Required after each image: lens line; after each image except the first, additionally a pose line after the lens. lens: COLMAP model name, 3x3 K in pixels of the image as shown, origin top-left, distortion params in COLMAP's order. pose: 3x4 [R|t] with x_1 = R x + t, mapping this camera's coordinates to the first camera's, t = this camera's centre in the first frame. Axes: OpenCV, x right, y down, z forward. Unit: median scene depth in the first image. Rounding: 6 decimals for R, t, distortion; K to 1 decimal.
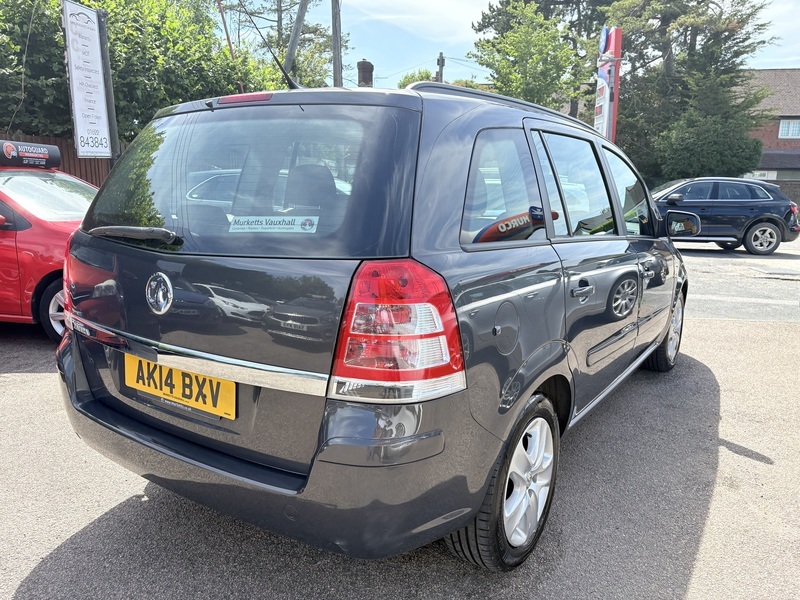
lens RADIAL K [[614.8, 0, 396.8], [0, 614.8, 294.3], [0, 0, 1]] dist [0.030318, -0.031545]
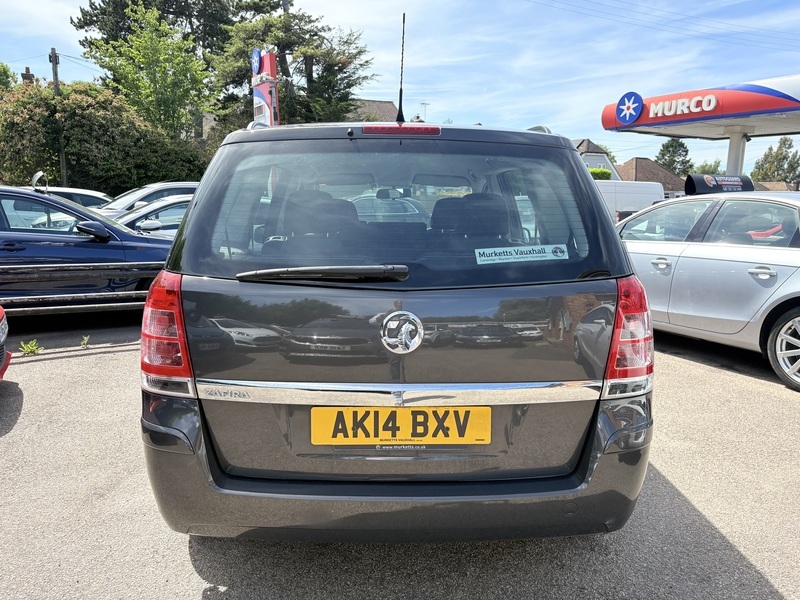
lens RADIAL K [[614.8, 0, 405.5], [0, 614.8, 294.4], [0, 0, 1]] dist [0.030318, -0.031545]
pose [[0.813386, -0.094447, 0.574006, -0.843463], [0.105429, 0.994325, 0.014211, -0.067101], [-0.572091, 0.048958, 0.818728, 0.194475]]
